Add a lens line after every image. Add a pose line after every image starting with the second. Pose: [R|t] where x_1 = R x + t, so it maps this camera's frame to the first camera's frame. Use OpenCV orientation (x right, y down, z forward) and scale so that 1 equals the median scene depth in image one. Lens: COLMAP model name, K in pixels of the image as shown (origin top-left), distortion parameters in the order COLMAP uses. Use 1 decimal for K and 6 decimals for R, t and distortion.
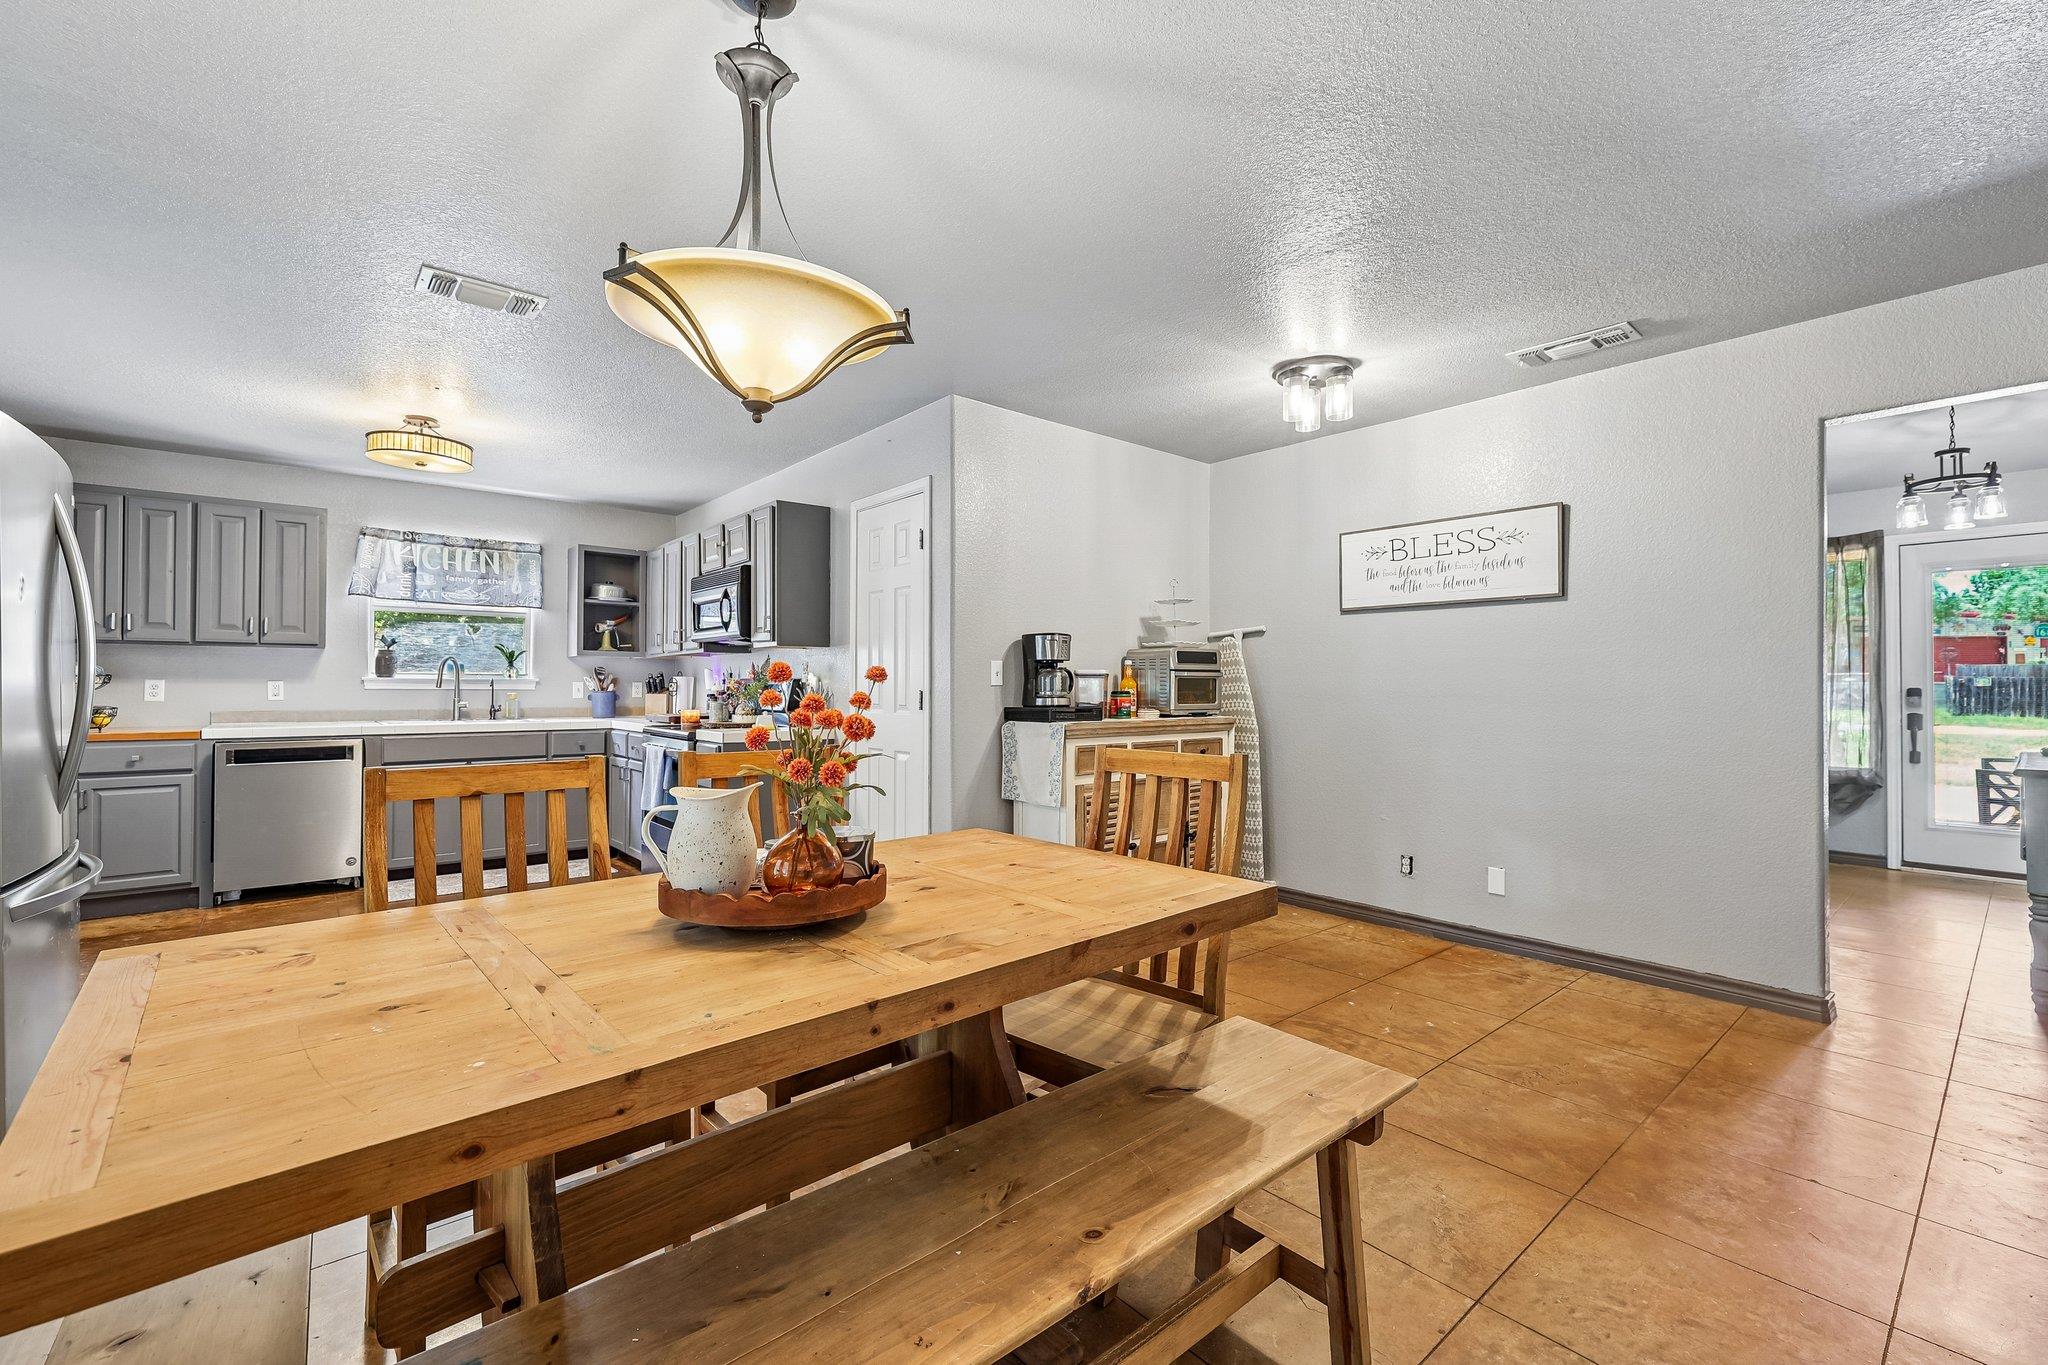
lens RADIAL K [[864.8, 0, 1033.7], [0, 864.8, 676.6], [0, 0, 1]] dist [-0.002222, 0.000918]
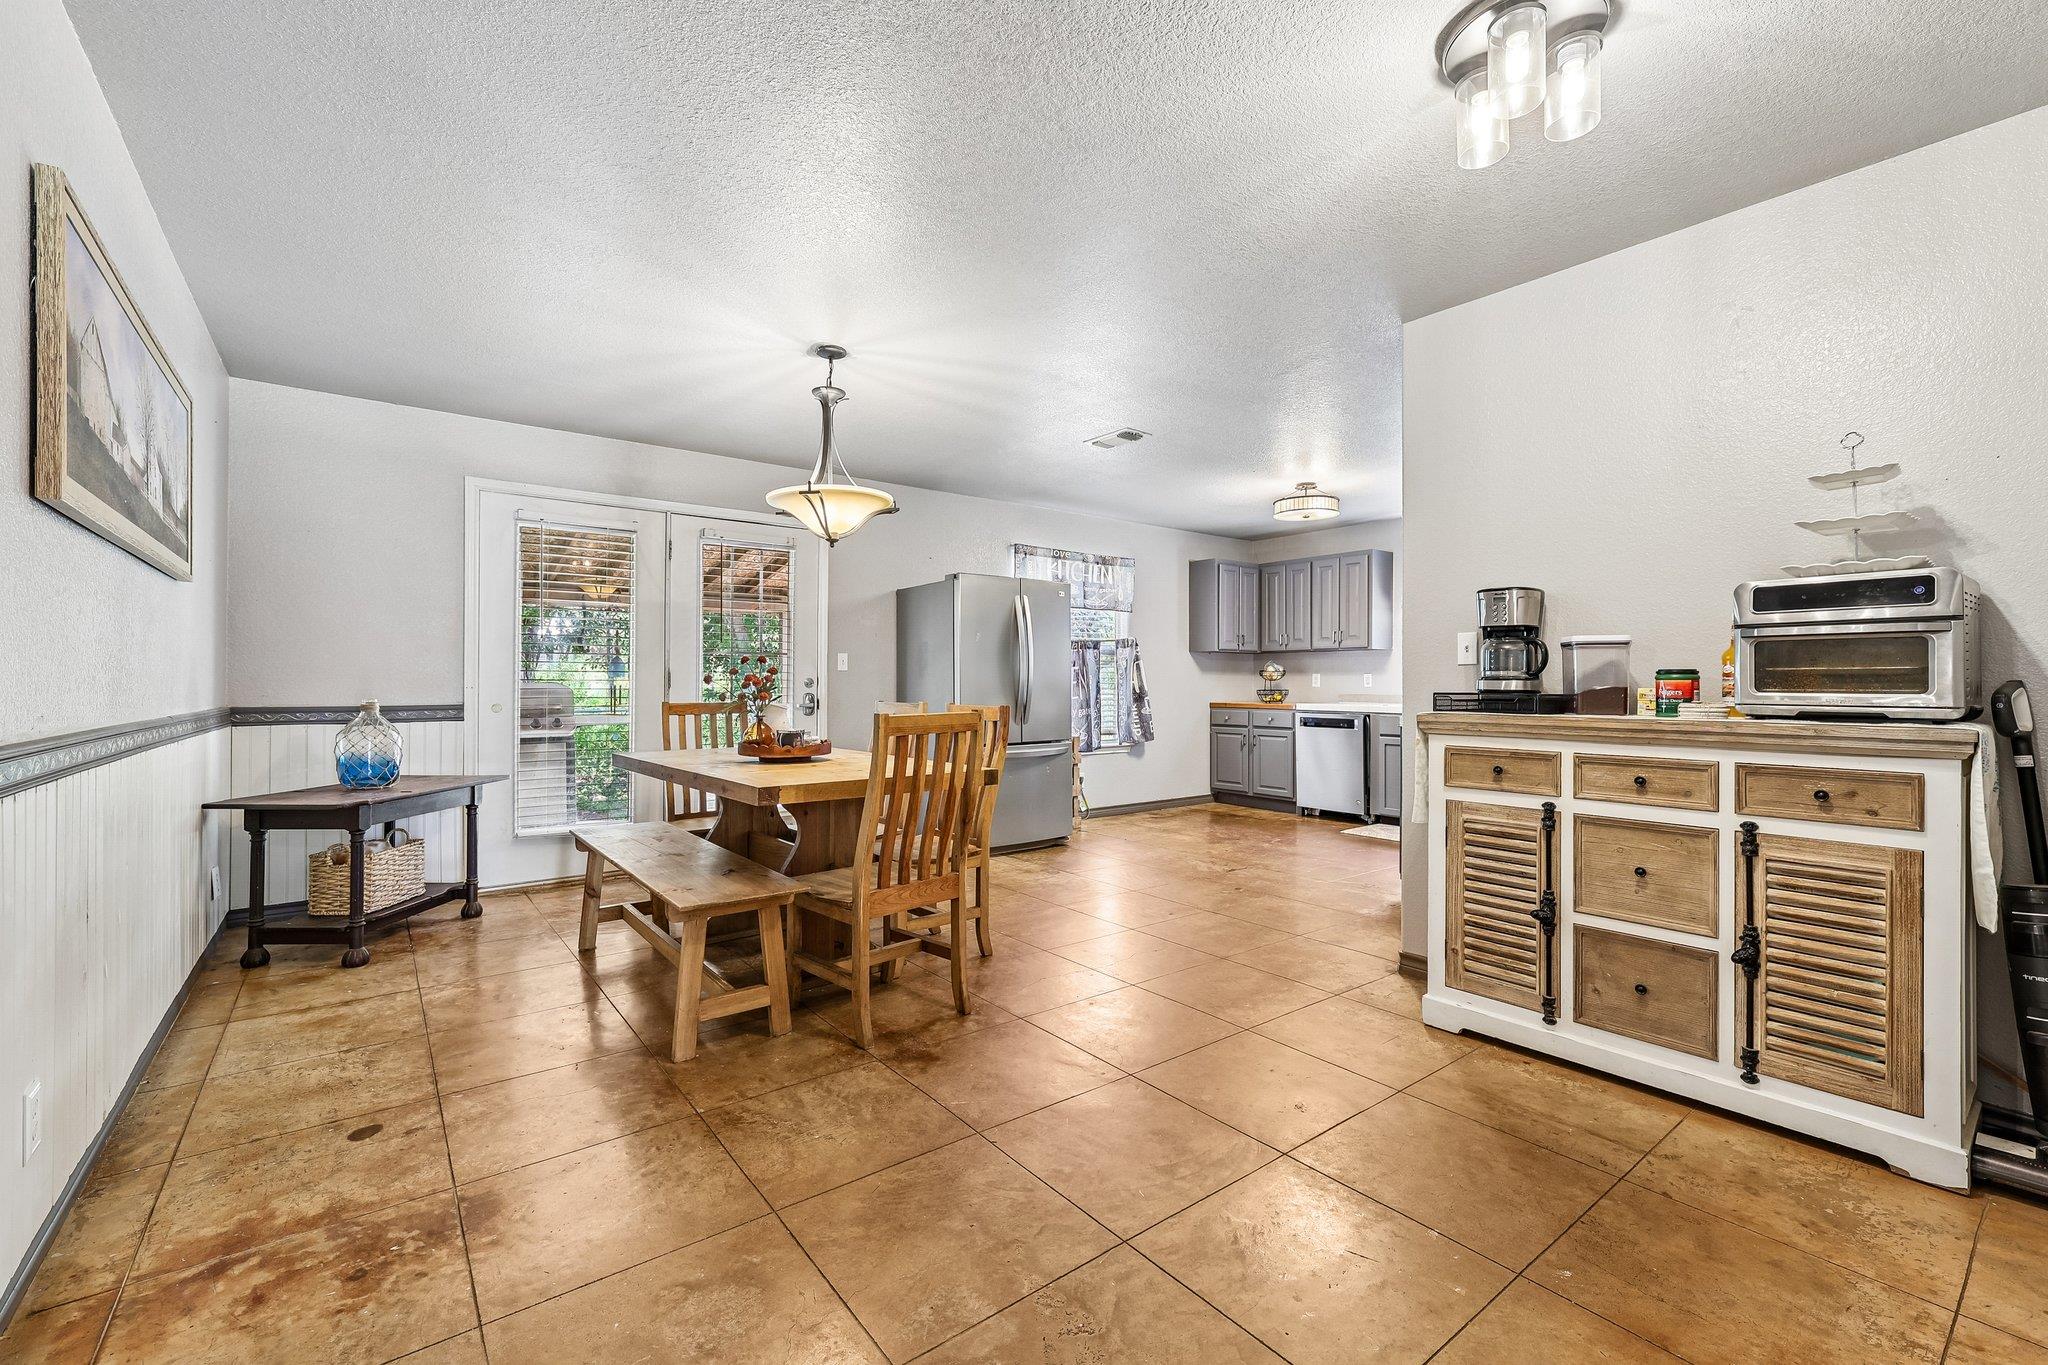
lens RADIAL K [[864.8, 0, 1024.9], [0, 864.8, 672.9], [0, 0, 1]] dist [-0.002222, 0.000918]
pose [[-0.053729, -0.014193, -0.998455, 0.602958], [0.007205, 0.999867, -0.014601, 0.020855], [0.998530, -0.007978, -0.053620, 0.520826]]
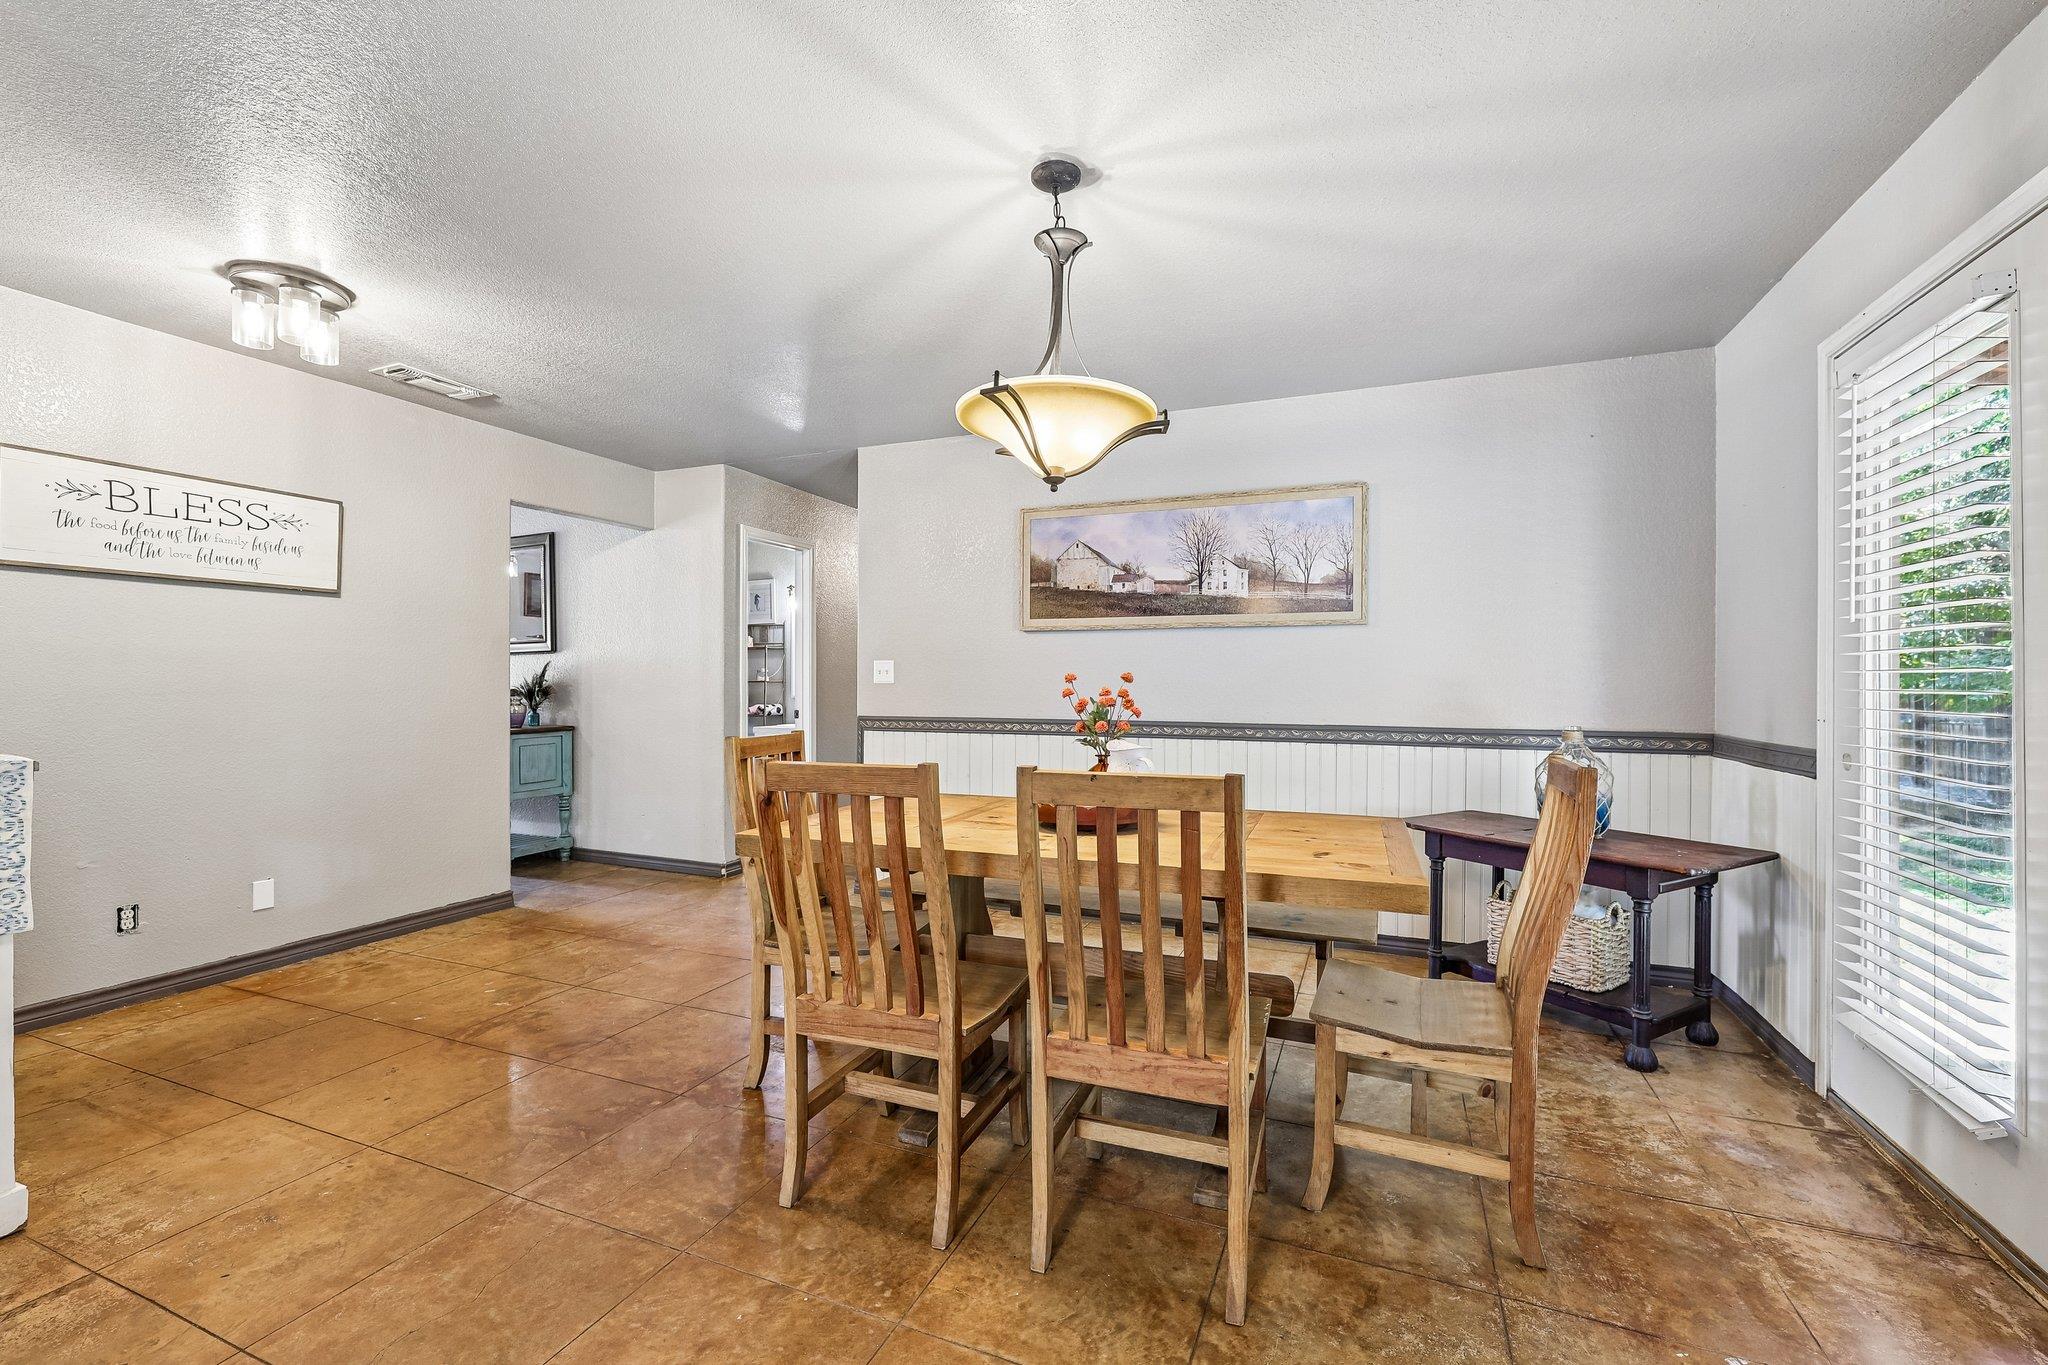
lens RADIAL K [[864.8, 0, 1022.2], [0, 864.8, 680.9], [0, 0, 1]] dist [-0.002222, 0.000918]
pose [[-0.445773, -0.001989, 0.895144, -0.489266], [-0.012448, 0.999915, -0.003977, 0.003719], [-0.895059, -0.012916, -0.445760, 0.533084]]
